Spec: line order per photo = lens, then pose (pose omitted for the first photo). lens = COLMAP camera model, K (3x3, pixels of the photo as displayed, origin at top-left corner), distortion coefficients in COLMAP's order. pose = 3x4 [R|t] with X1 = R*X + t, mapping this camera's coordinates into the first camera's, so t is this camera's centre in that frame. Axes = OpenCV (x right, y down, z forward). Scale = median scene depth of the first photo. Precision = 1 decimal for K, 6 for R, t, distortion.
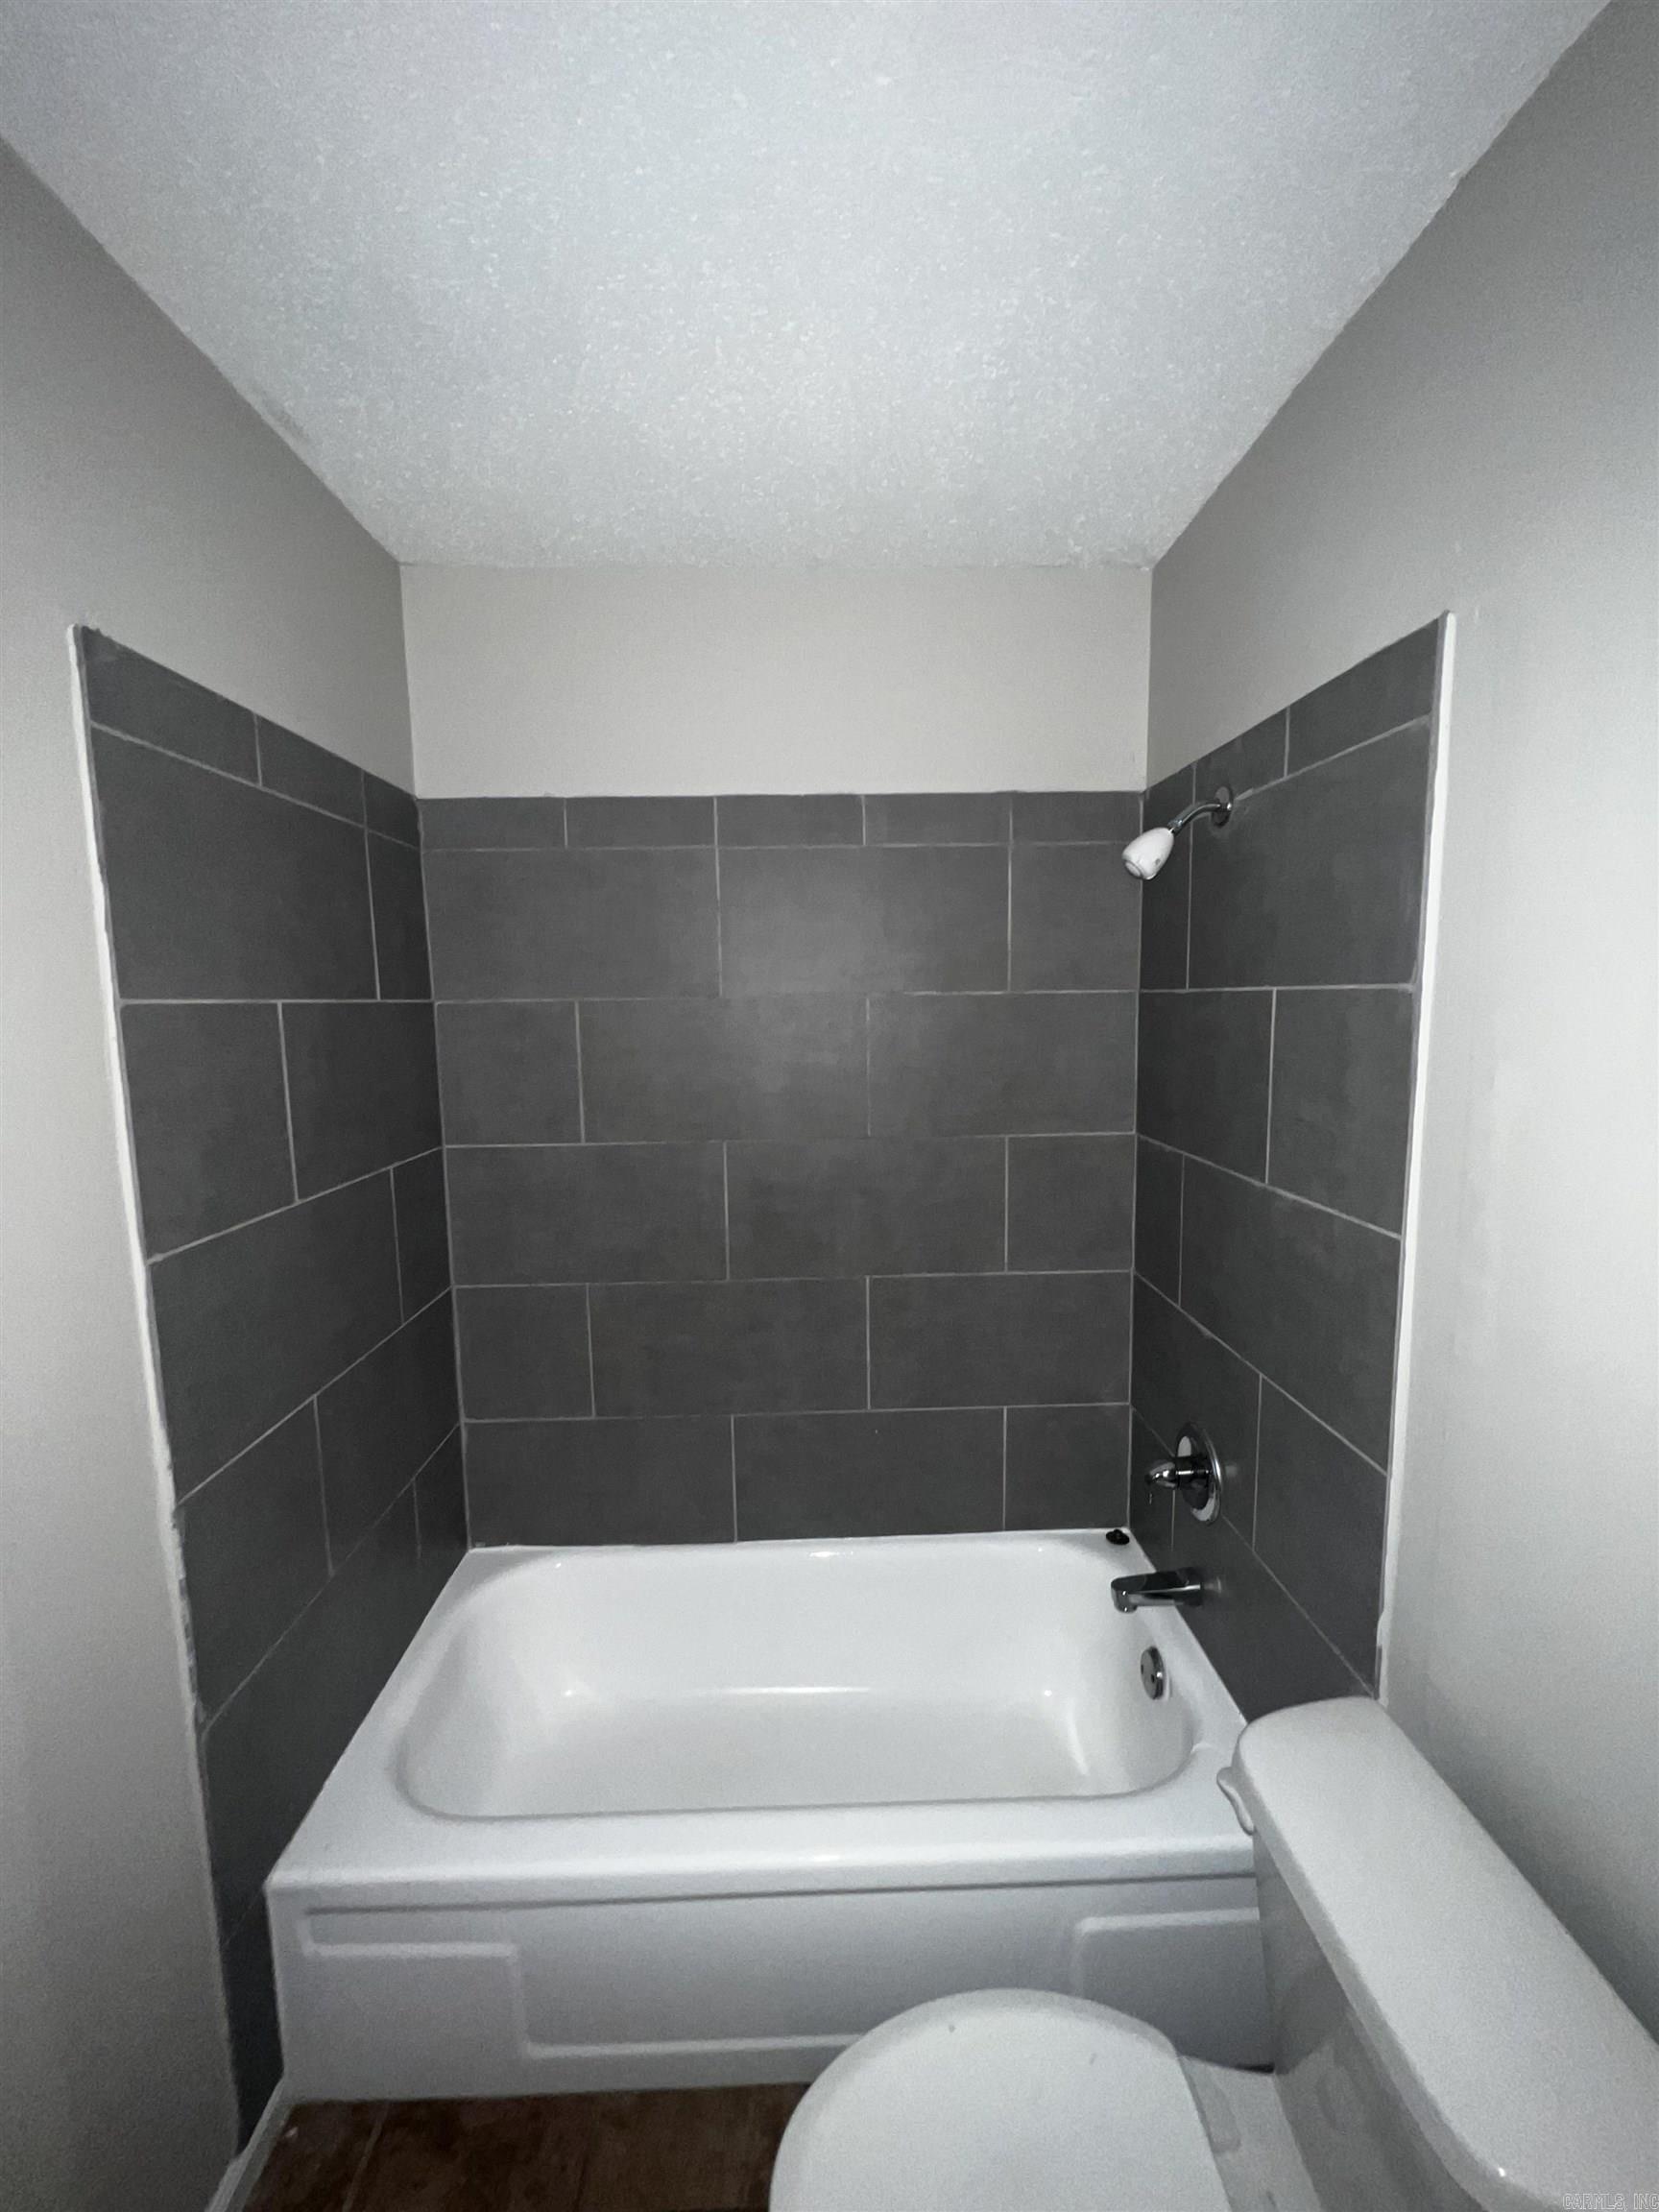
lens RADIAL K [[892.0, 0, 830.0], [0, 892.0, 1105.9], [0, 0, 1]] dist [0.004780, -0.000121]
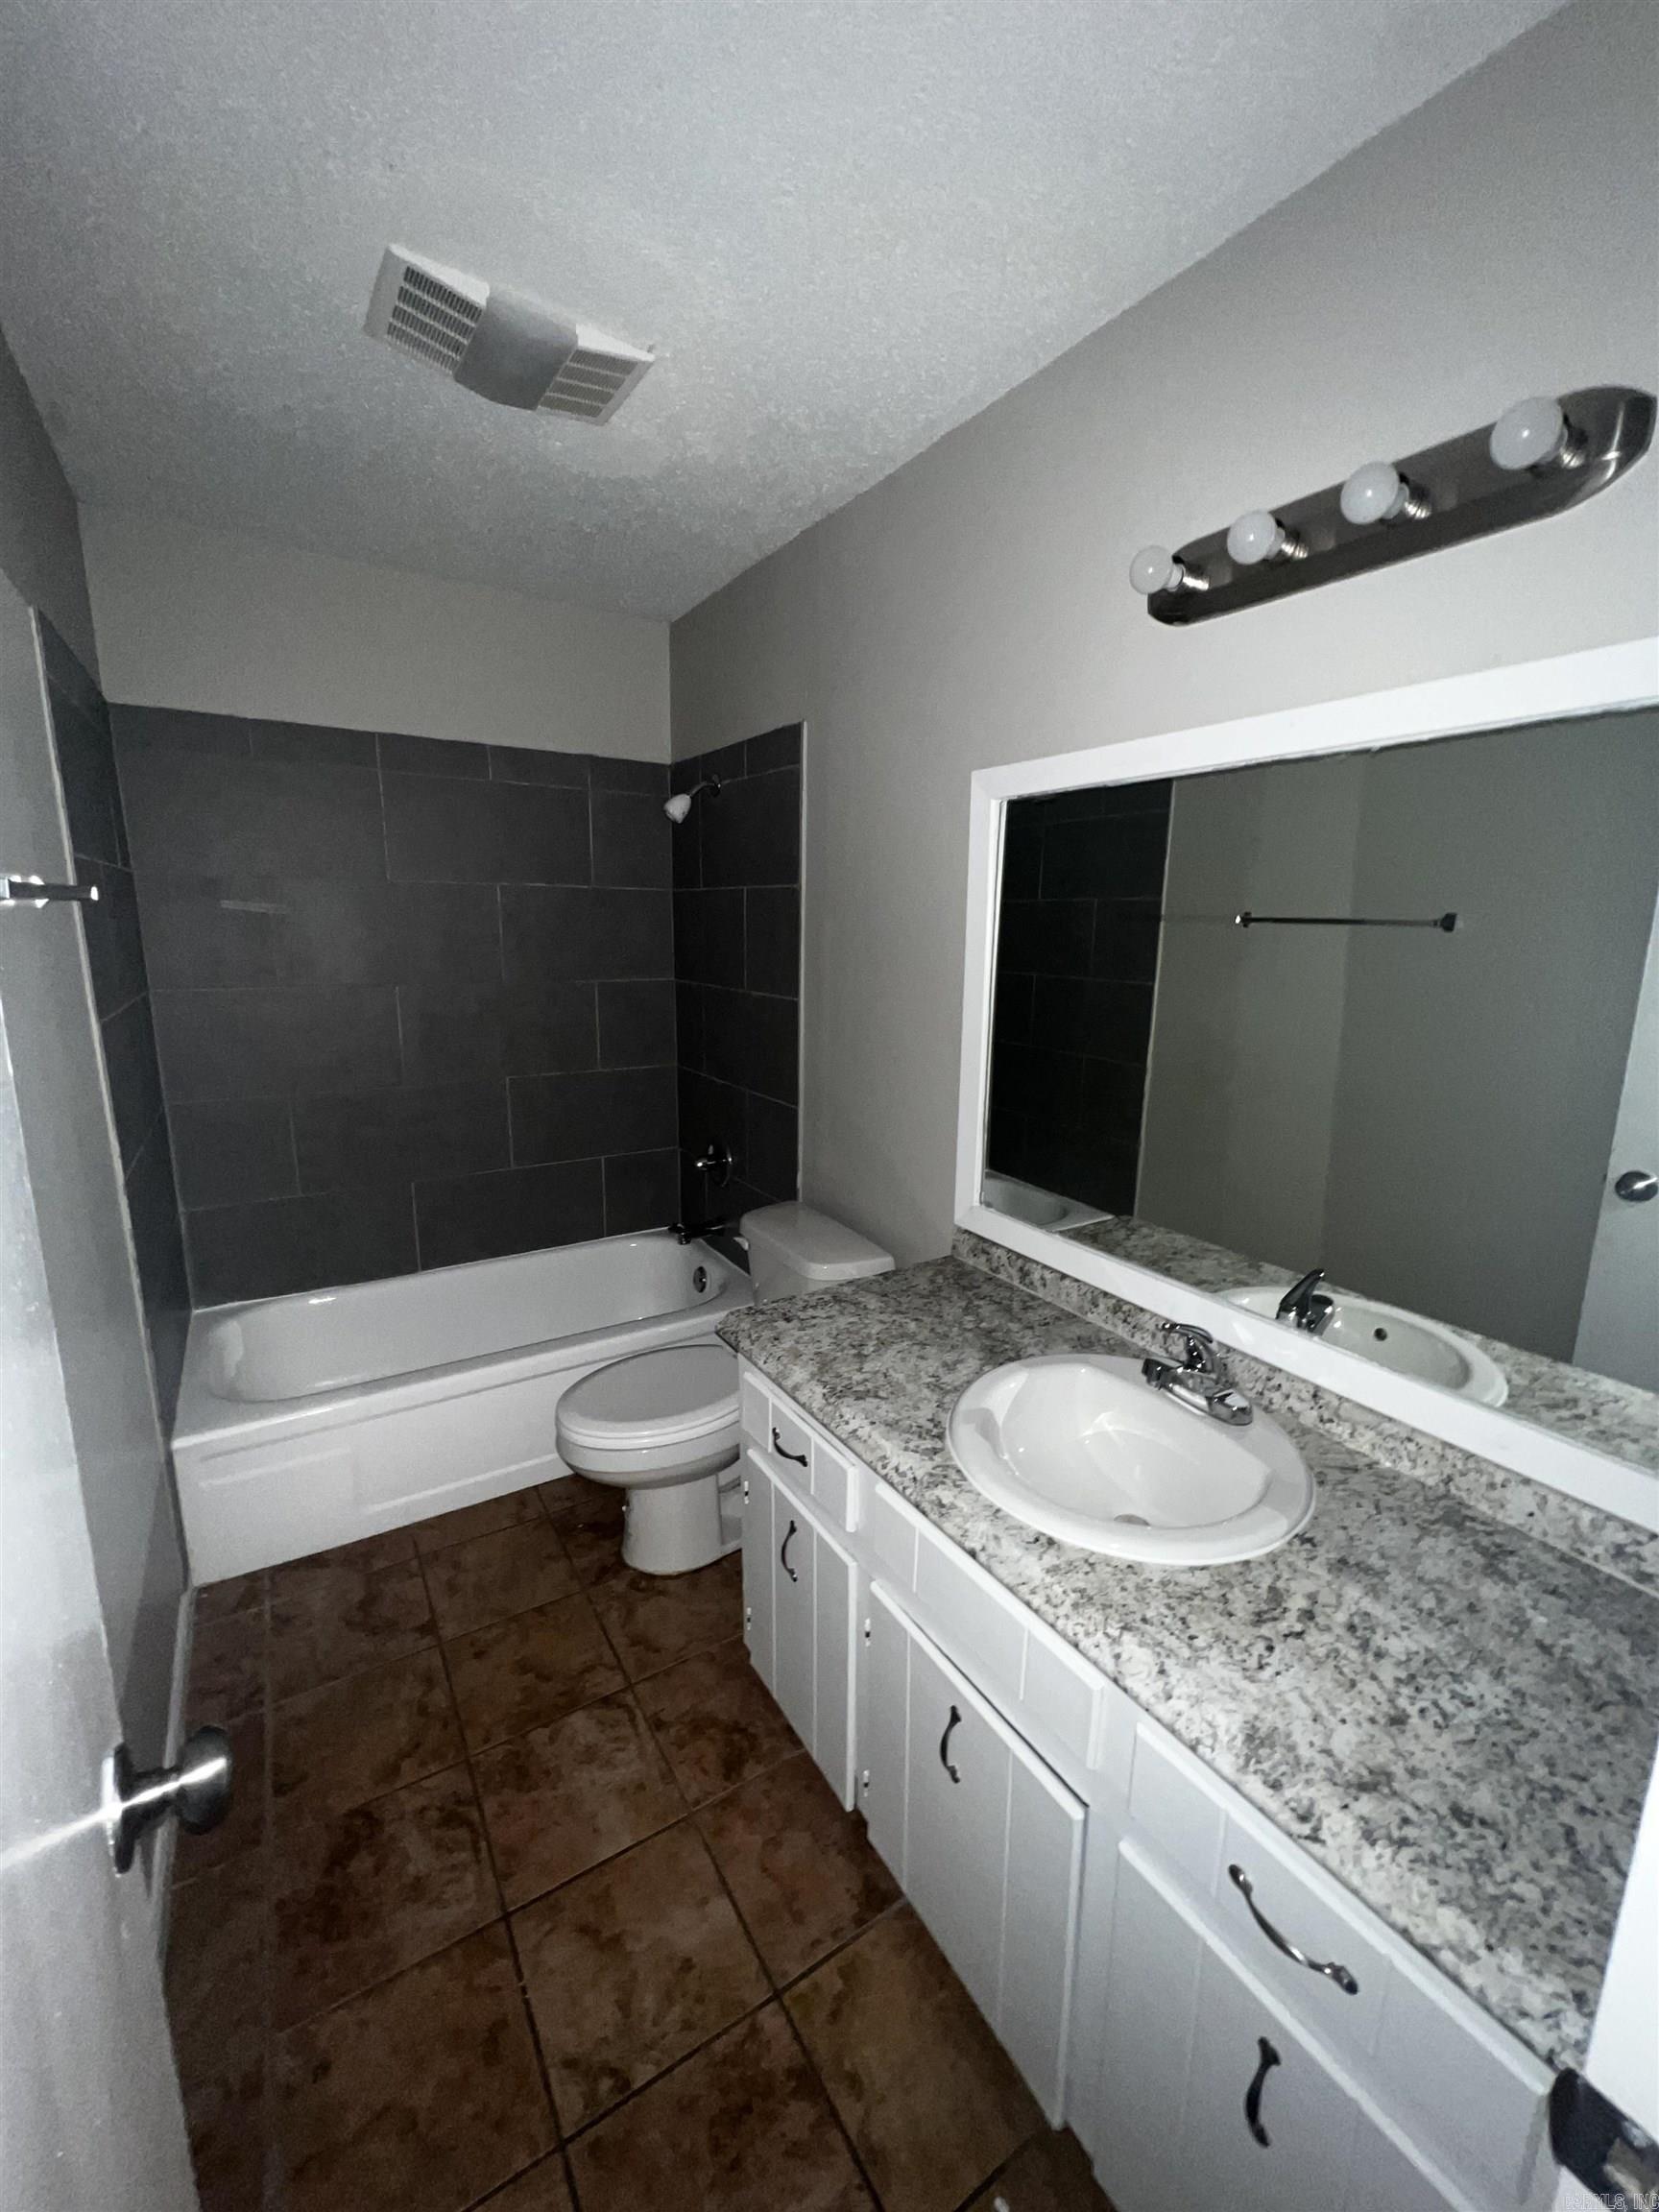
lens RADIAL K [[892.0, 0, 833.6], [0, 892.0, 1098.6], [0, 0, 1]] dist [0.004780, -0.000121]
pose [[0.858294, -0.071560, 0.508144, -0.271555], [0.030264, 0.995564, 0.089083, 0.120306], [-0.512264, -0.061081, 0.856653, -0.601987]]
